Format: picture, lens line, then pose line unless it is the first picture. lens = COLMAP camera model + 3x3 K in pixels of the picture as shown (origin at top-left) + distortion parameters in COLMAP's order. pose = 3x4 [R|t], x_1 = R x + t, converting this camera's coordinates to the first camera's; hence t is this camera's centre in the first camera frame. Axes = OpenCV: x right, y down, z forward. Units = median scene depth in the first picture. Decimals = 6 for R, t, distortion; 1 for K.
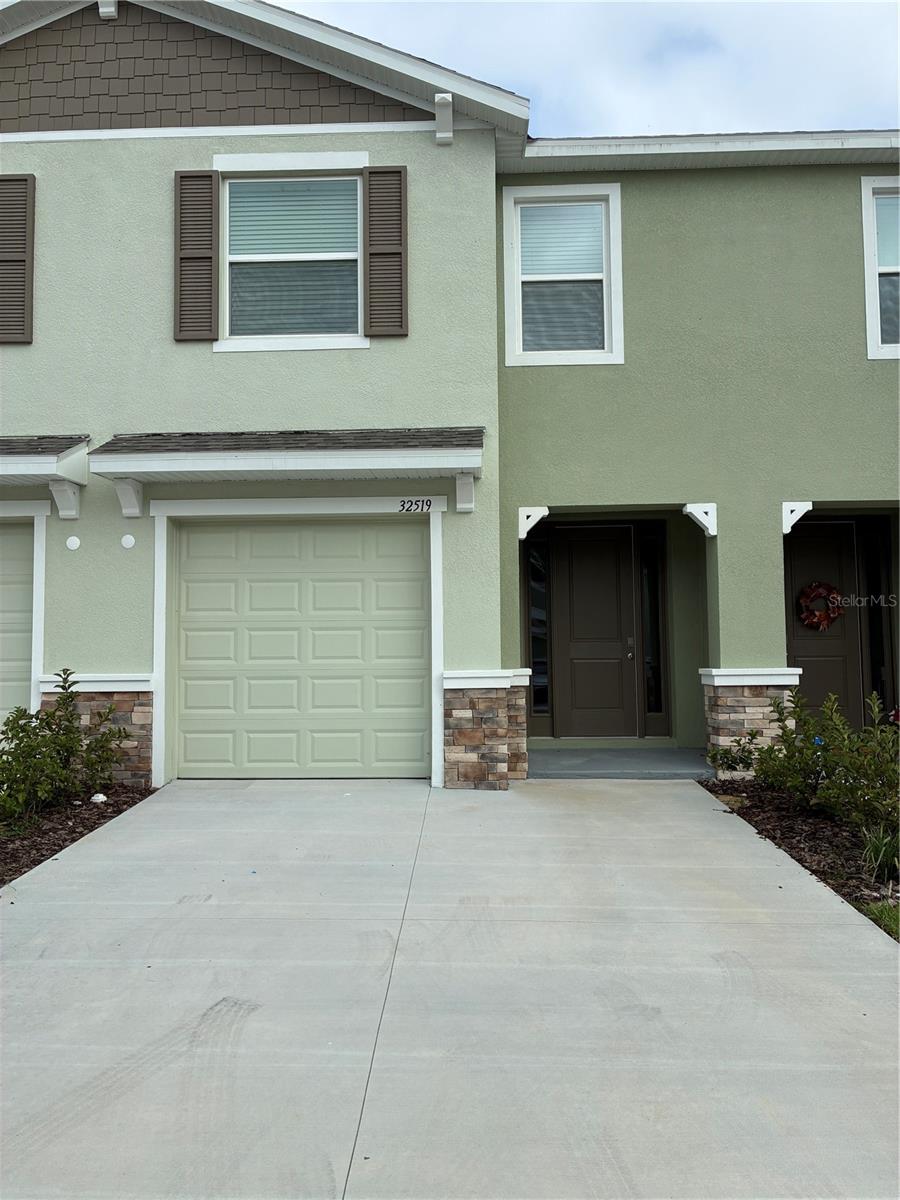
lens RADIAL K [[912.2, 0, 446.9], [0, 912.2, 592.6], [0, 0, 1]] dist [0.024454, -0.011224]
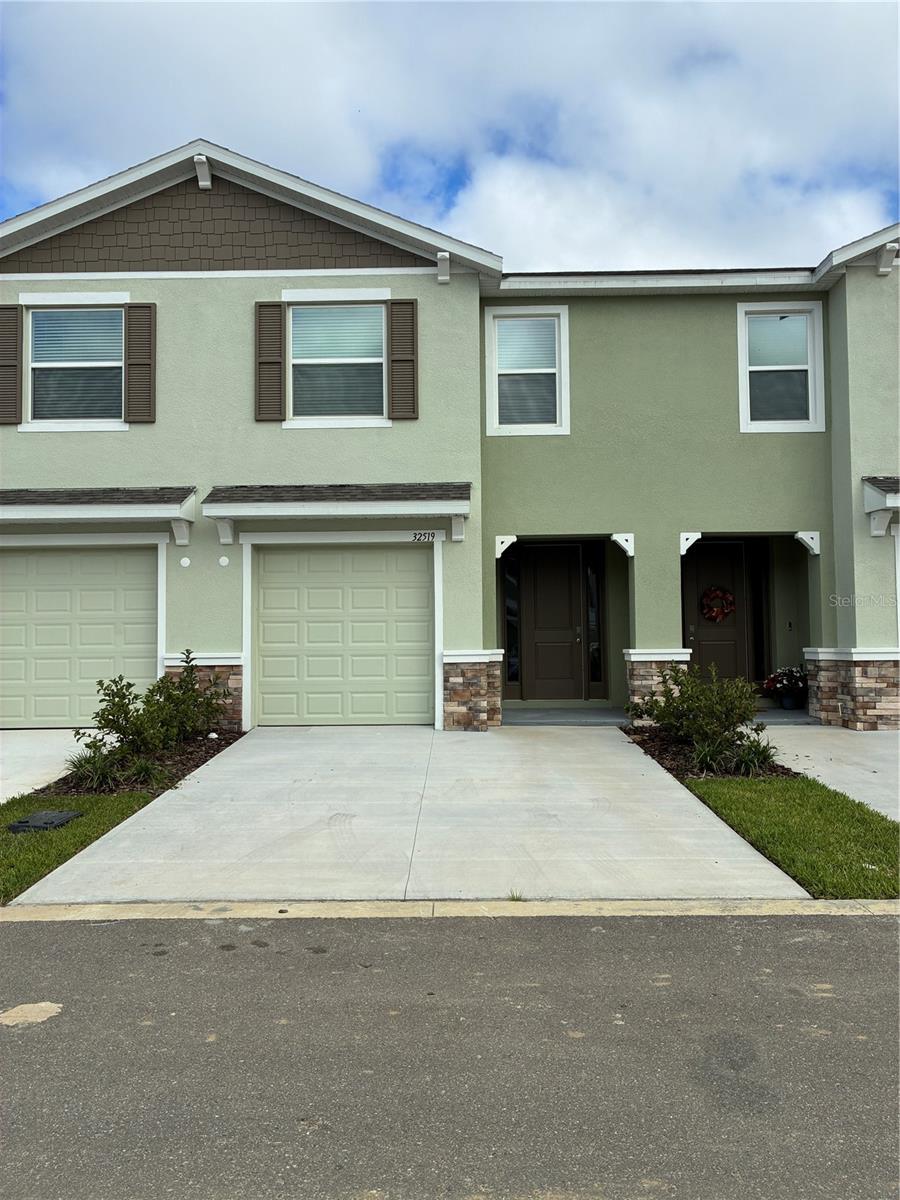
lens RADIAL K [[912.2, 0, 446.9], [0, 912.2, 592.6], [0, 0, 1]] dist [0.024454, -0.011224]
pose [[0.999930, 0.000206, 0.011820, -0.014461], [-0.000395, 0.999873, 0.015957, -0.029189], [-0.011816, -0.015960, 0.999803, -0.437697]]
